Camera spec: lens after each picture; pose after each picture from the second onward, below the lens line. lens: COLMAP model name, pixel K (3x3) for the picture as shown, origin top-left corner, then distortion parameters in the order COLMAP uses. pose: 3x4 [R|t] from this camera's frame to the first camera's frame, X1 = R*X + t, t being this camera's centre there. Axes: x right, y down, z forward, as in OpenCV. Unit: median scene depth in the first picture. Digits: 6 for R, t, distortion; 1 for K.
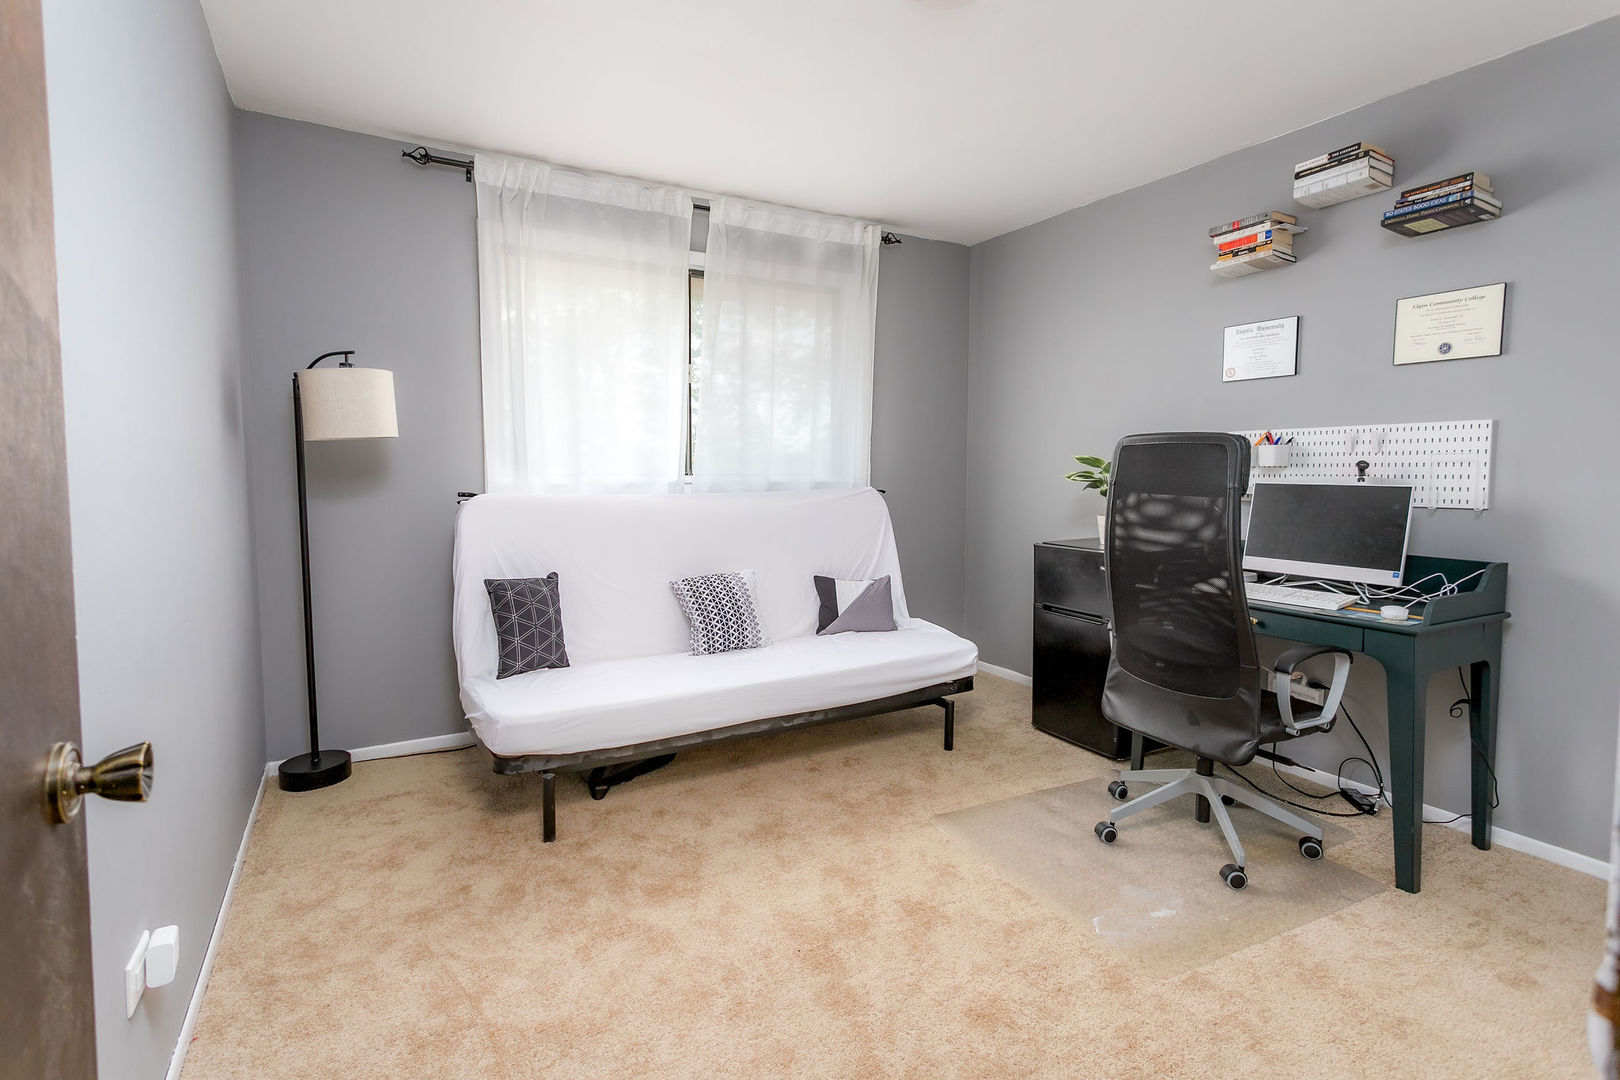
lens RADIAL K [[788.1, 0, 811.3], [0, 788.1, 510.5], [0, 0, 1]] dist [0.009835, 0.000657]
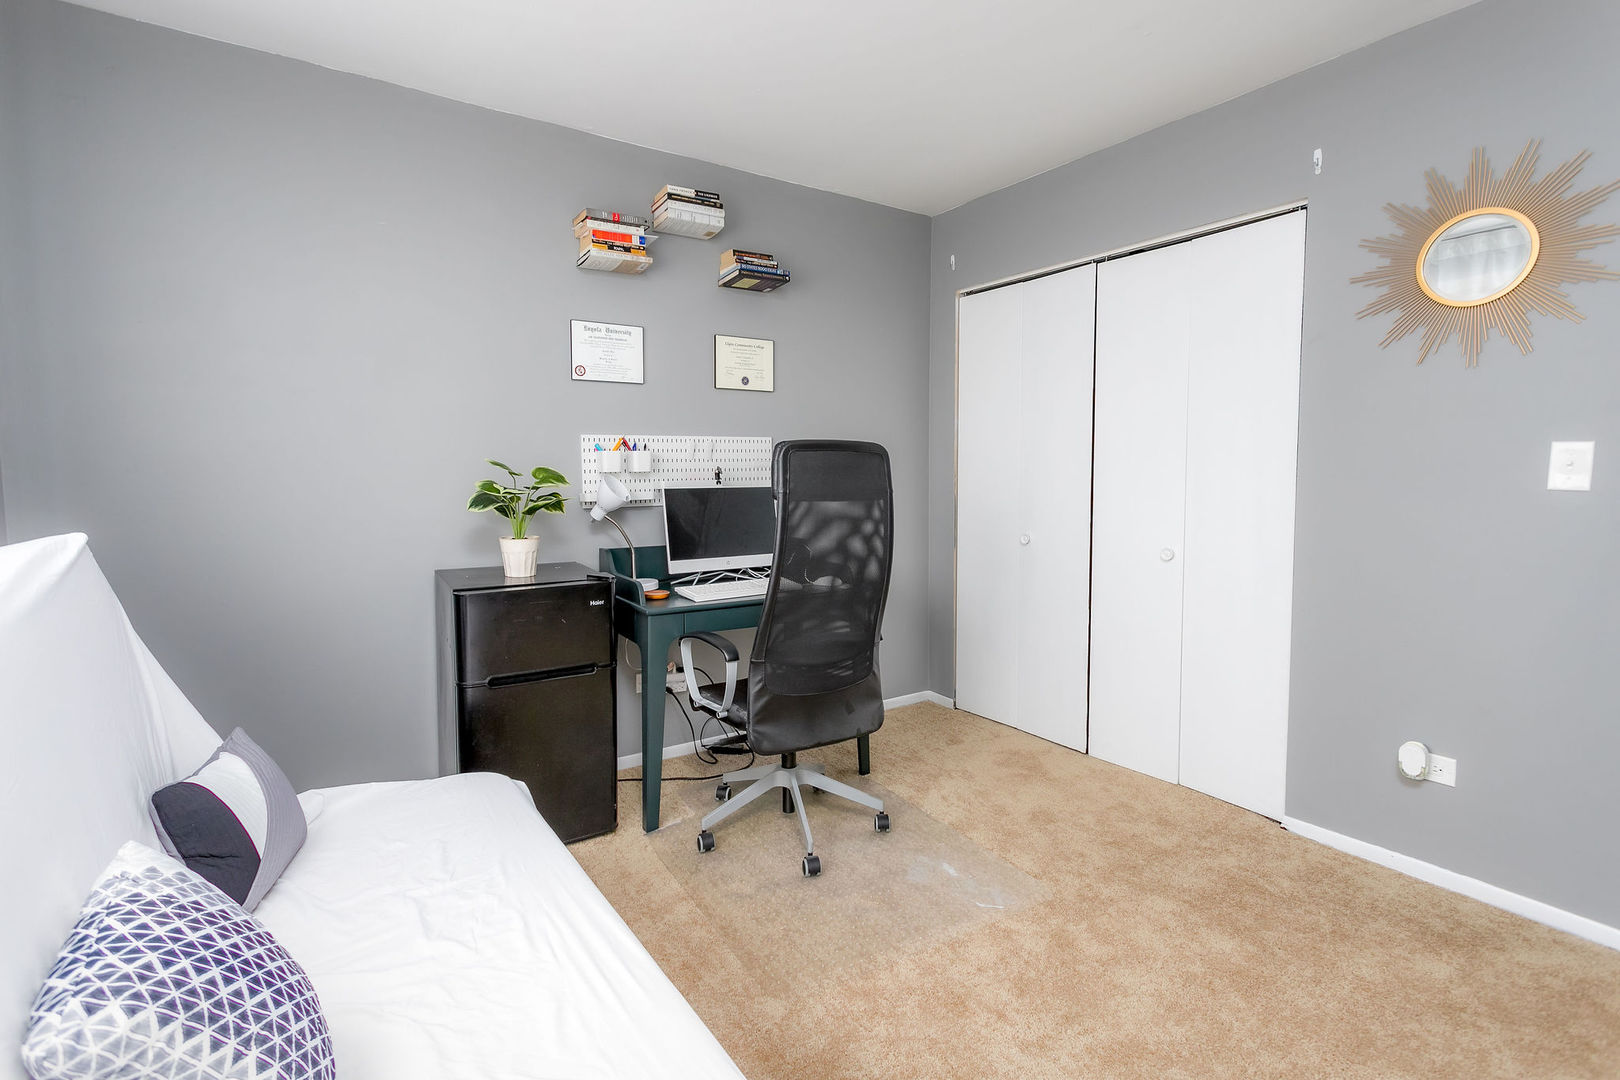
lens RADIAL K [[767.0, 0, 806.2], [0, 767.0, 509.3], [0, 0, 1]] dist [0.001866, 0.000872]
pose [[-0.074241, -0.052256, 0.995870, -0.438763], [0.063505, 0.996351, 0.057016, -0.054102], [-0.995216, 0.067476, -0.070652, 0.920150]]
